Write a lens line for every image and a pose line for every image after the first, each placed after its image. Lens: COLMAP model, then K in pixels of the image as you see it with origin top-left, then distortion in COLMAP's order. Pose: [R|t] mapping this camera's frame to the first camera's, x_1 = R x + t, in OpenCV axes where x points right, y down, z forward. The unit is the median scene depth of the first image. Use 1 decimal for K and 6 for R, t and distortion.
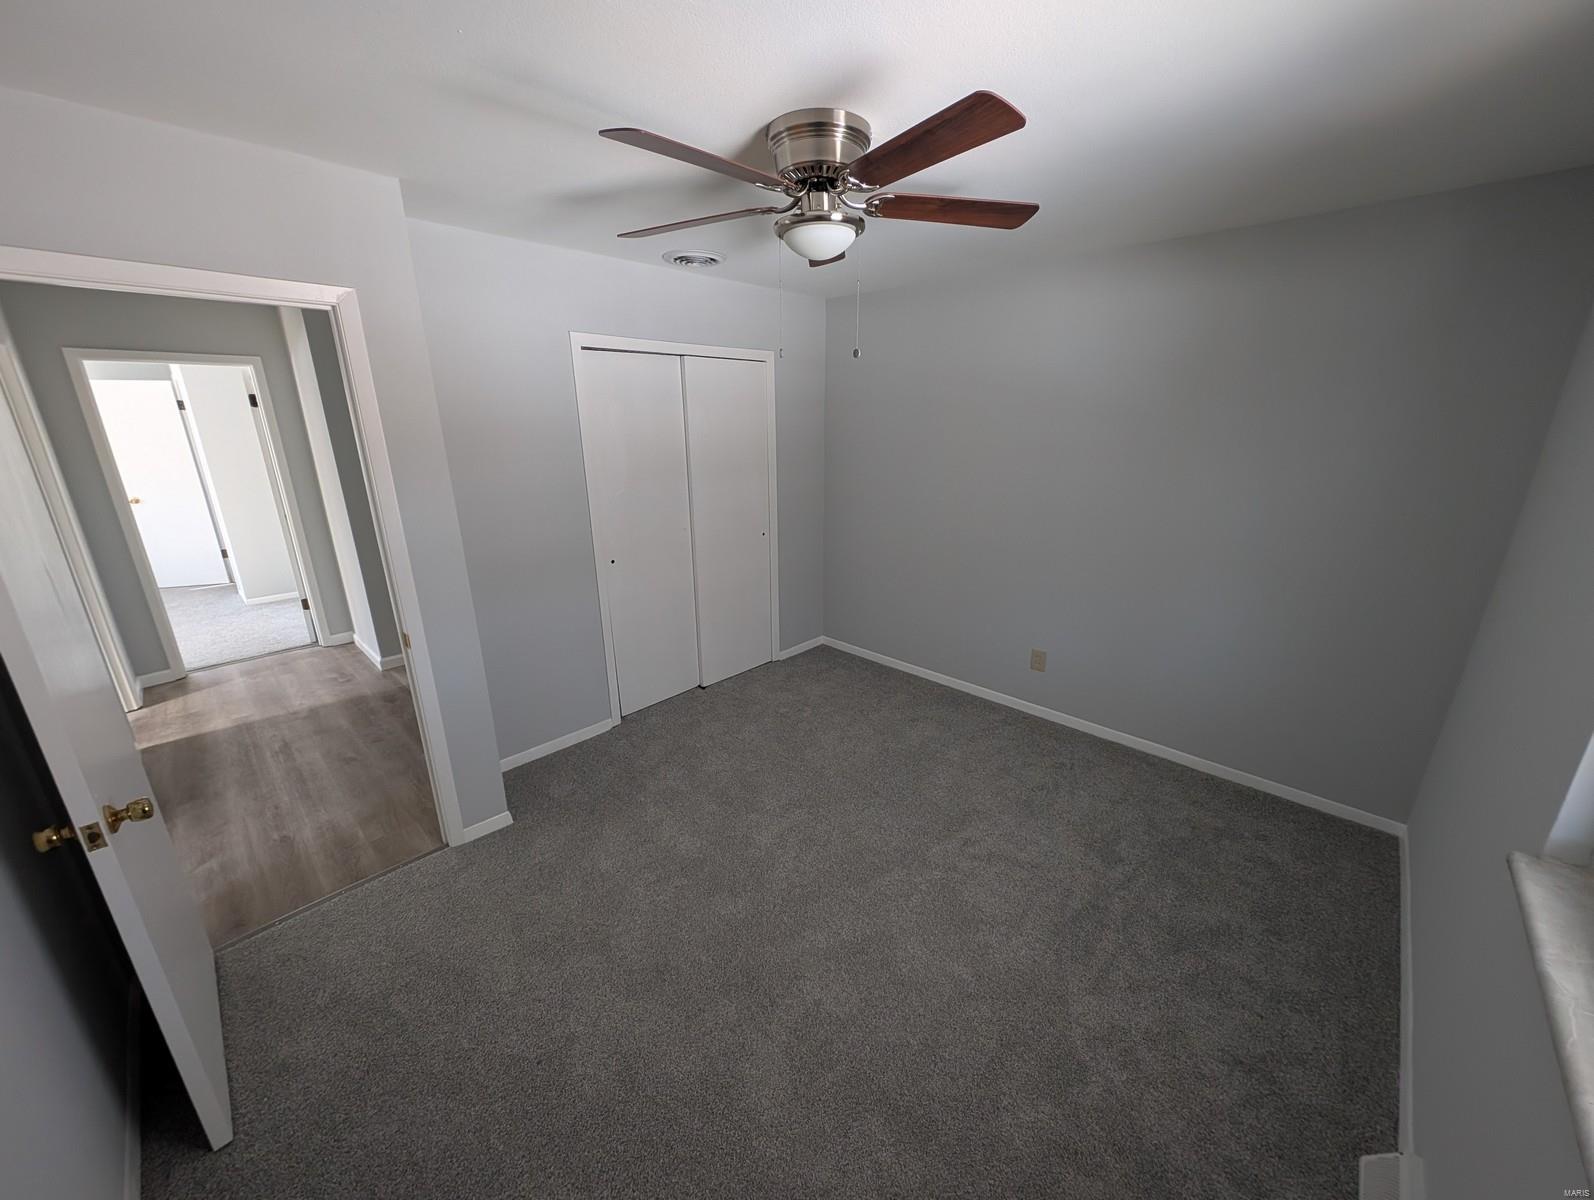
lens RADIAL K [[593.2, 0, 799.5], [0, 593.2, 598.5], [0, 0, 1]] dist [0.020052, -0.007480]
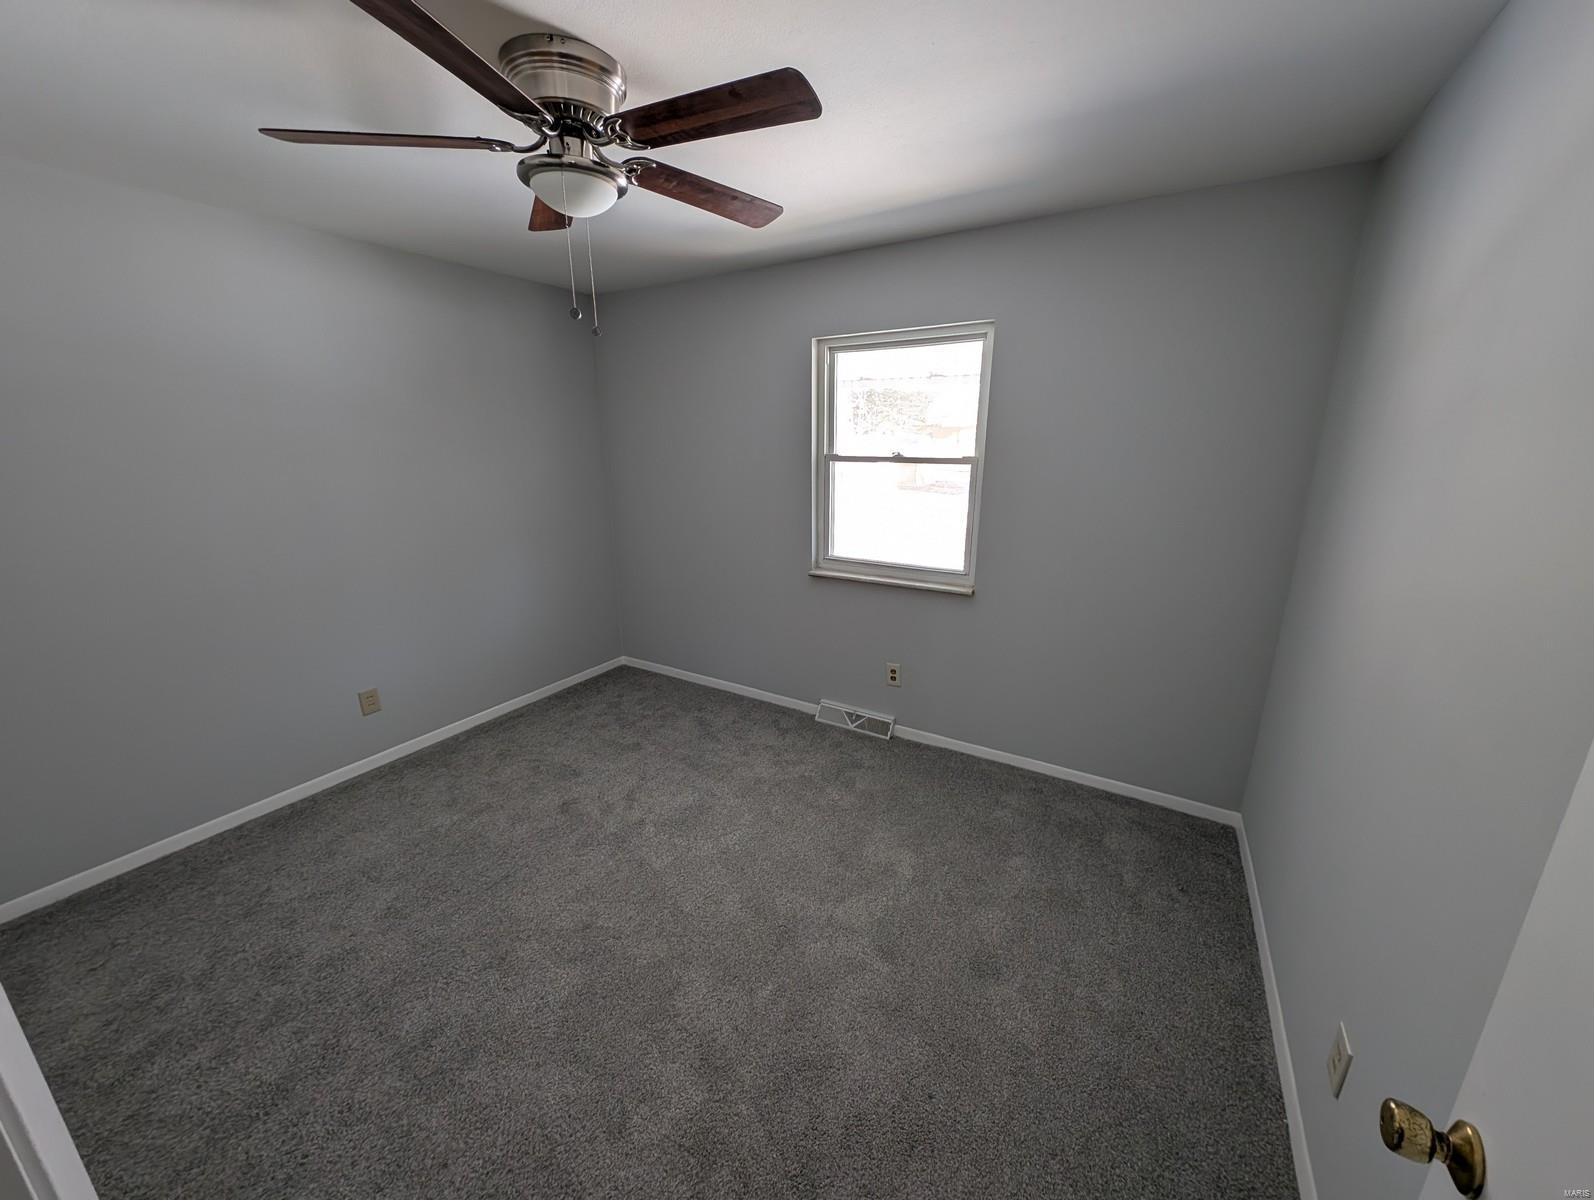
lens RADIAL K [[593.2, 0, 799.5], [0, 593.2, 598.5], [0, 0, 1]] dist [0.020052, -0.007480]
pose [[-0.213474, -0.251538, 0.944011, -0.676194], [0.294530, 0.904756, 0.307682, -0.151120], [-0.931494, 0.343722, -0.119056, 0.667155]]
